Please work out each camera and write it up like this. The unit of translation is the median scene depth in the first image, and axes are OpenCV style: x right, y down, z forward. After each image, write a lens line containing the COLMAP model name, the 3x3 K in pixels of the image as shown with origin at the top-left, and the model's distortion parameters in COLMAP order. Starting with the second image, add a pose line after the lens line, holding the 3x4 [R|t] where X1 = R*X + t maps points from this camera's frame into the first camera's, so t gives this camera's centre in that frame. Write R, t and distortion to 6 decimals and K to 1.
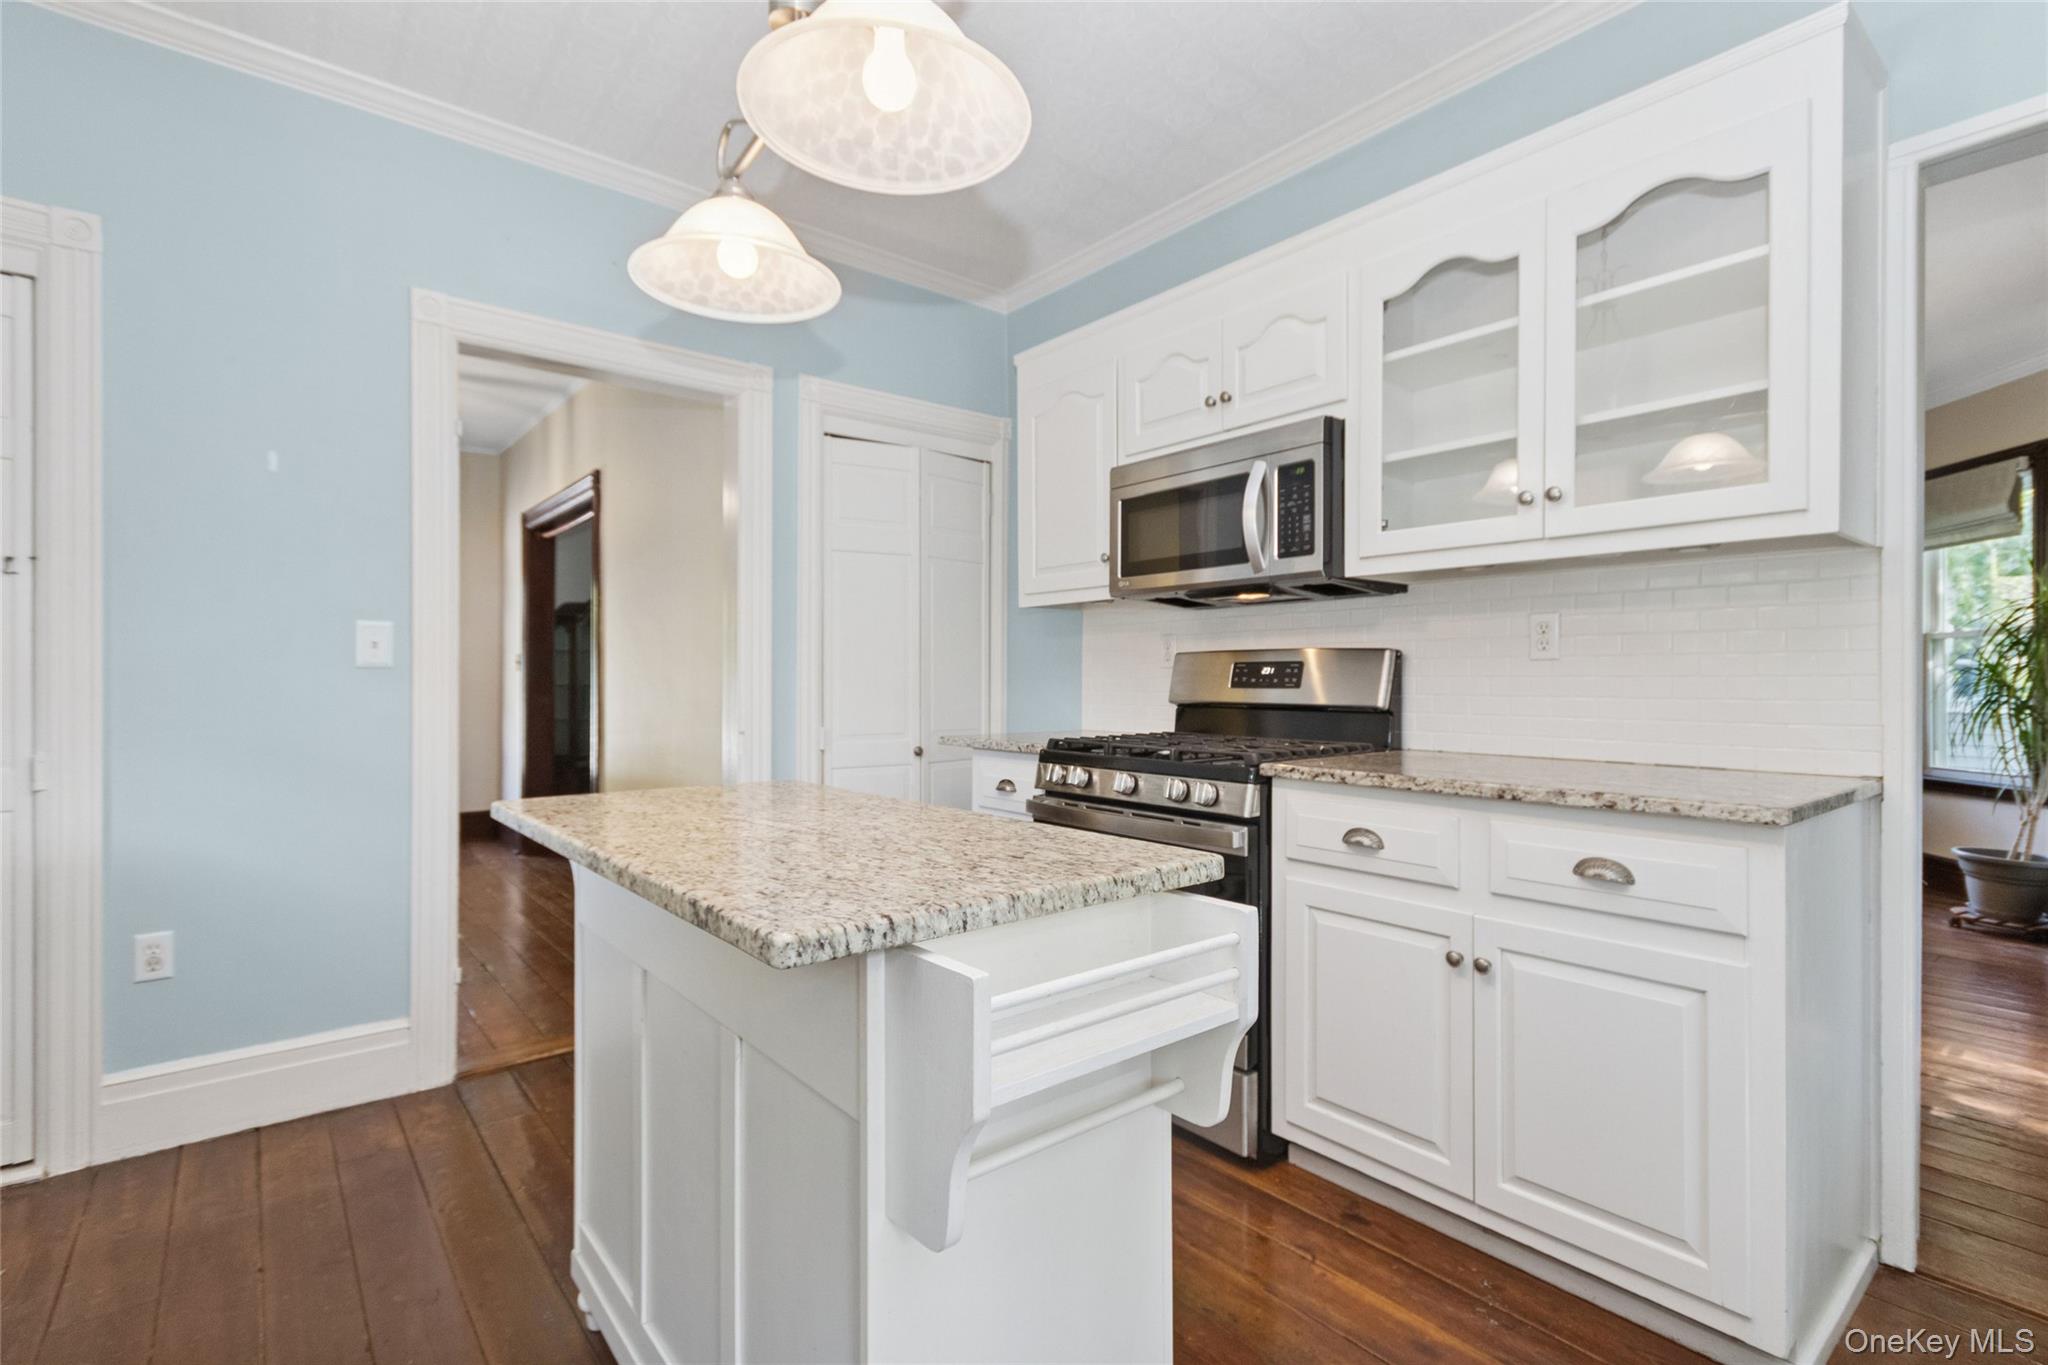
lens RADIAL K [[953.5, 0, 1029.7], [0, 953.5, 683.5], [0, 0, 1]] dist [0.001454, 0.000910]
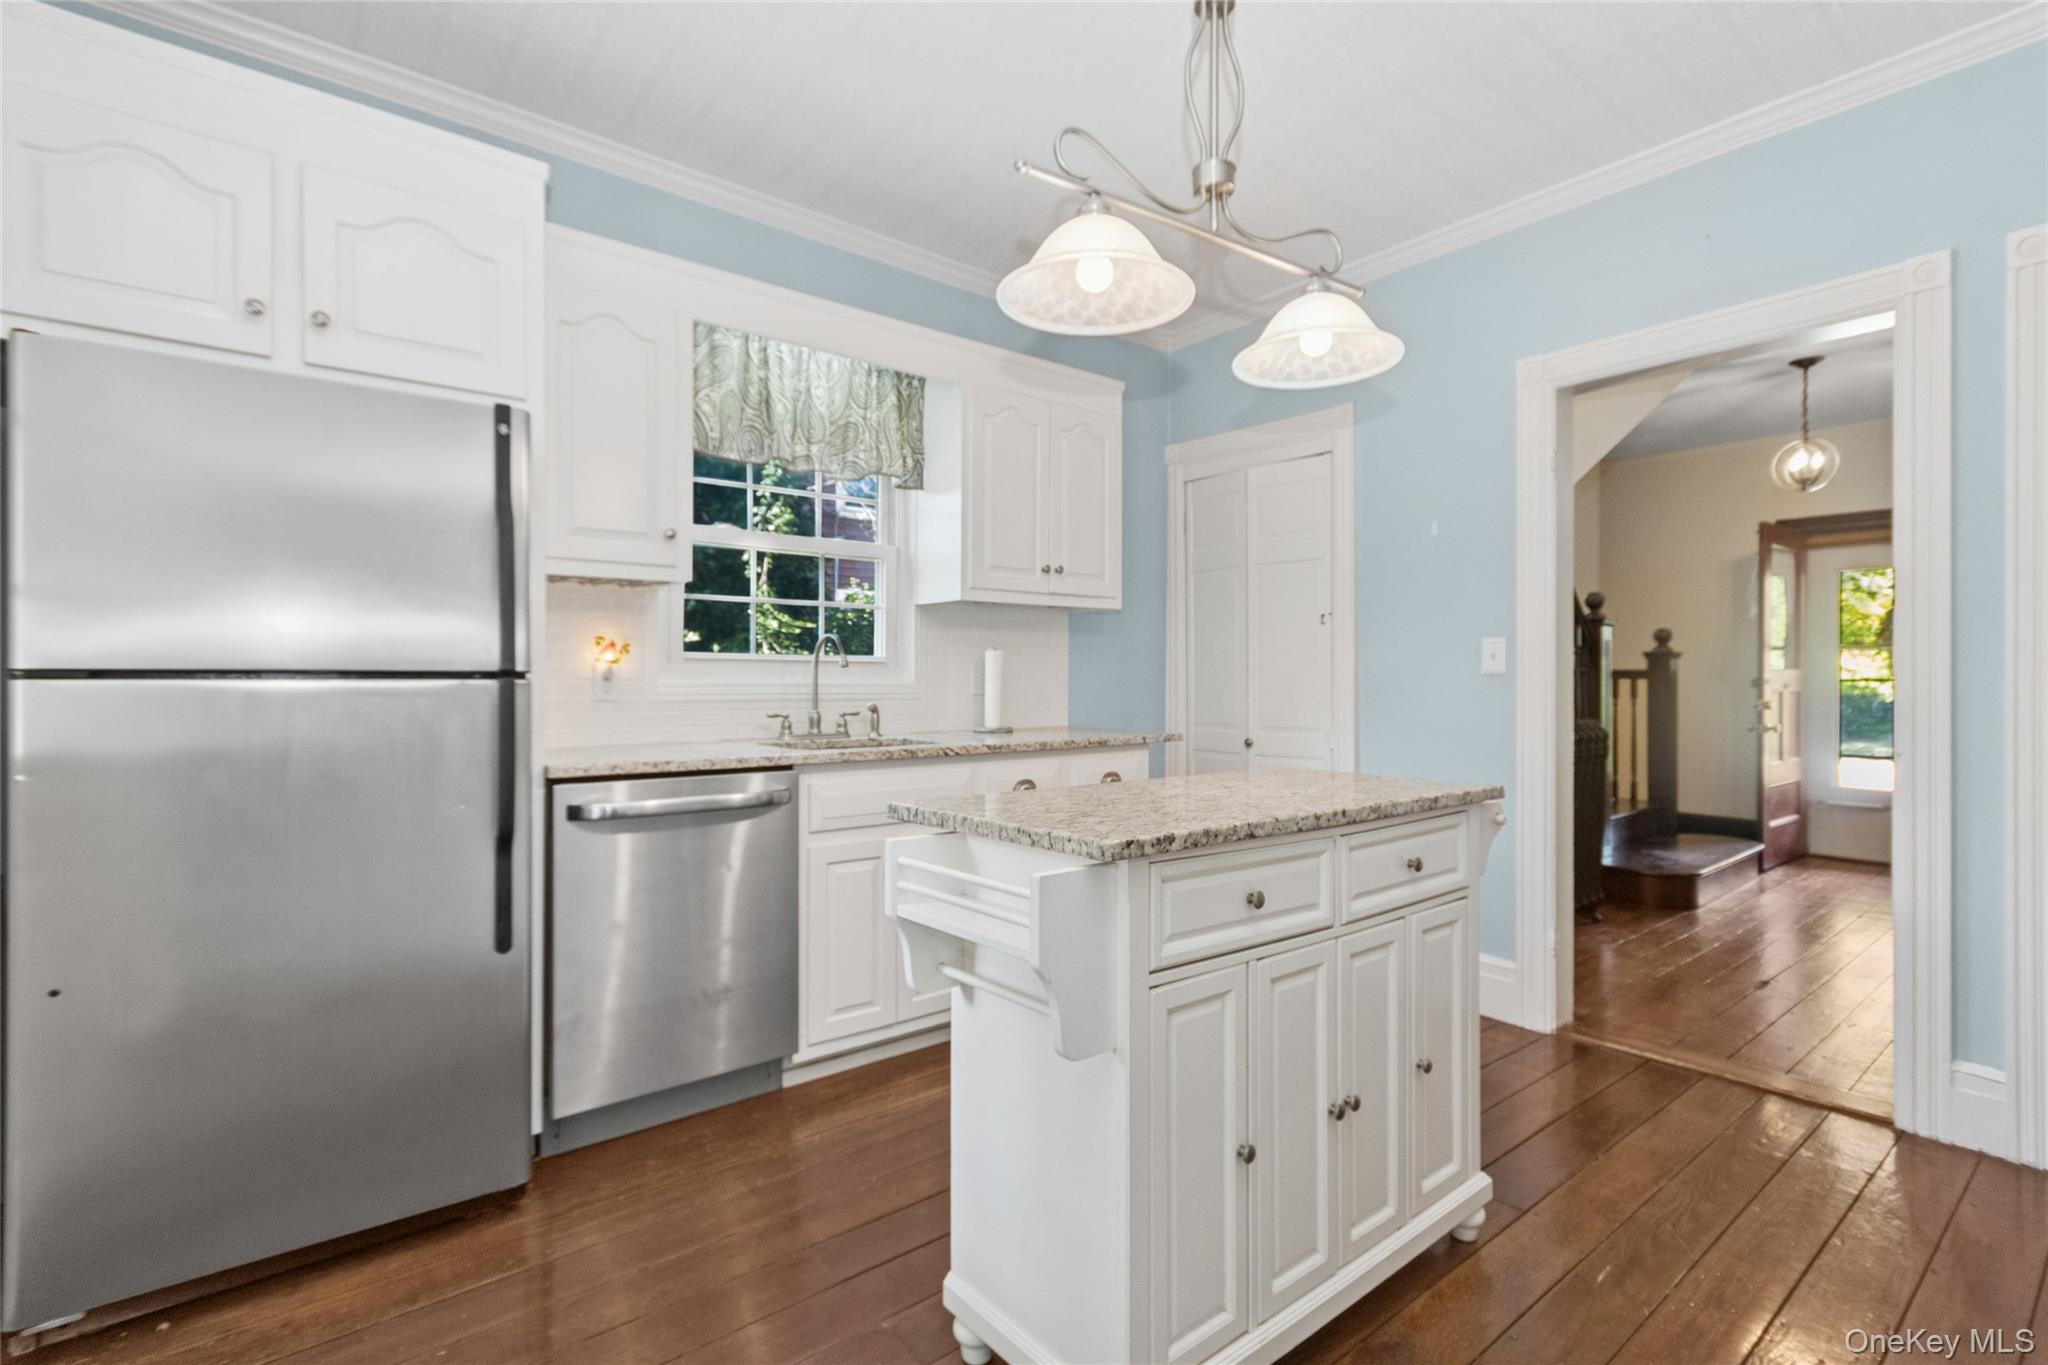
lens RADIAL K [[953.5, 0, 1026.9], [0, 953.5, 681.3], [0, 0, 1]] dist [0.001454, 0.000910]
pose [[-0.011000, -0.004551, -0.999929, 0.633915], [-0.003487, 0.999984, -0.004513, -0.000445], [0.999933, 0.003437, -0.011015, 0.443379]]
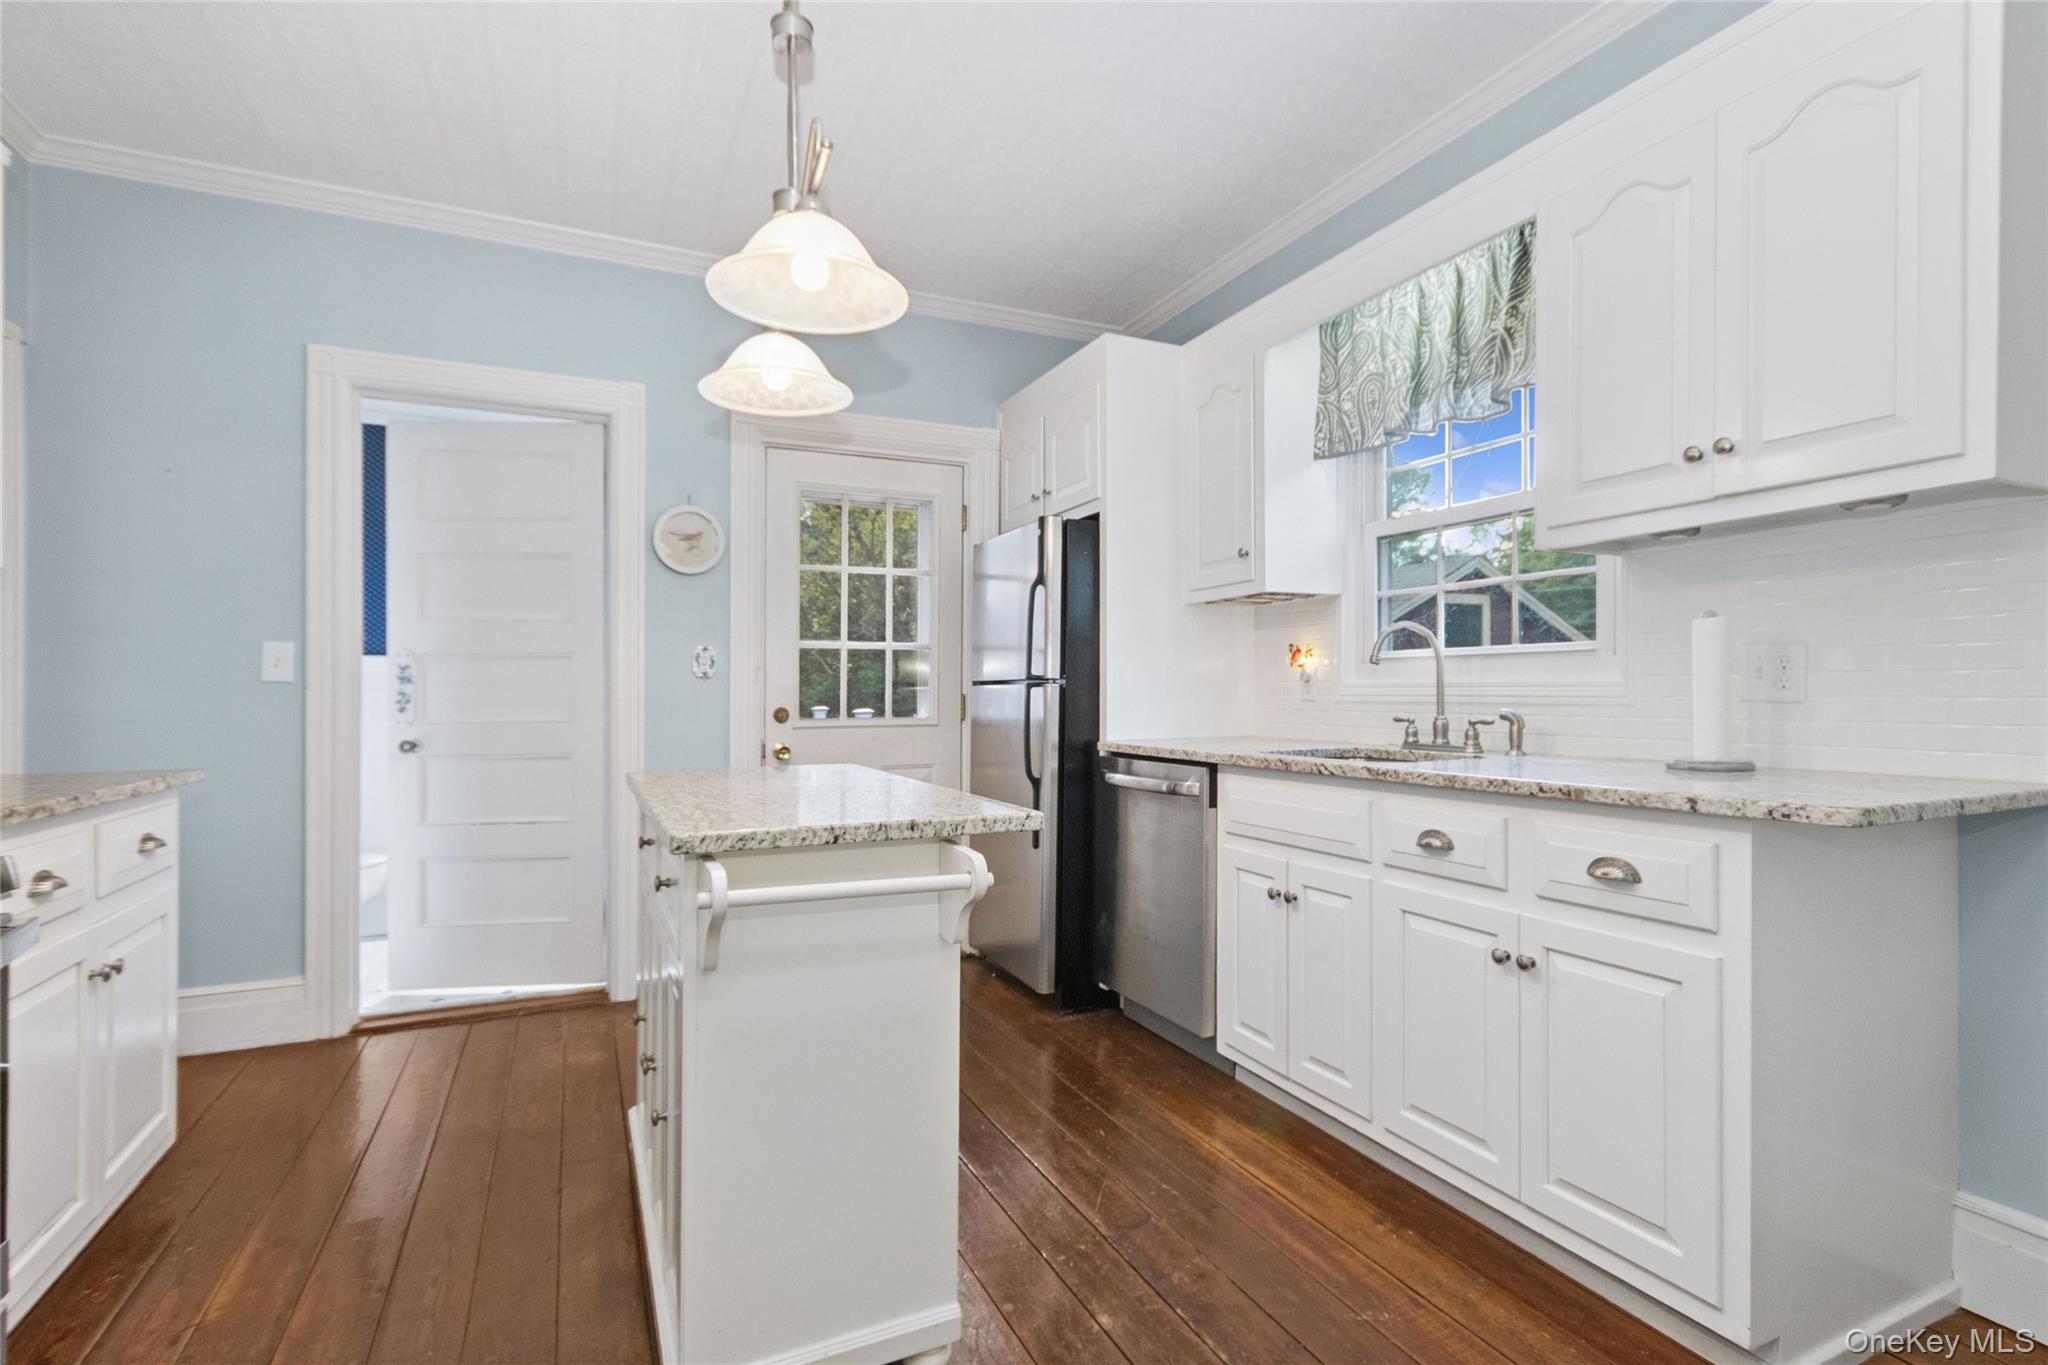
lens RADIAL K [[953.5, 0, 1030.2], [0, 953.5, 679.5], [0, 0, 1]] dist [0.001454, 0.000910]
pose [[-0.970074, 0.005317, 0.242750, -0.543782], [0.003227, 0.999954, -0.009003, 0.001960], [-0.242787, -0.007950, -0.970047, 1.334876]]
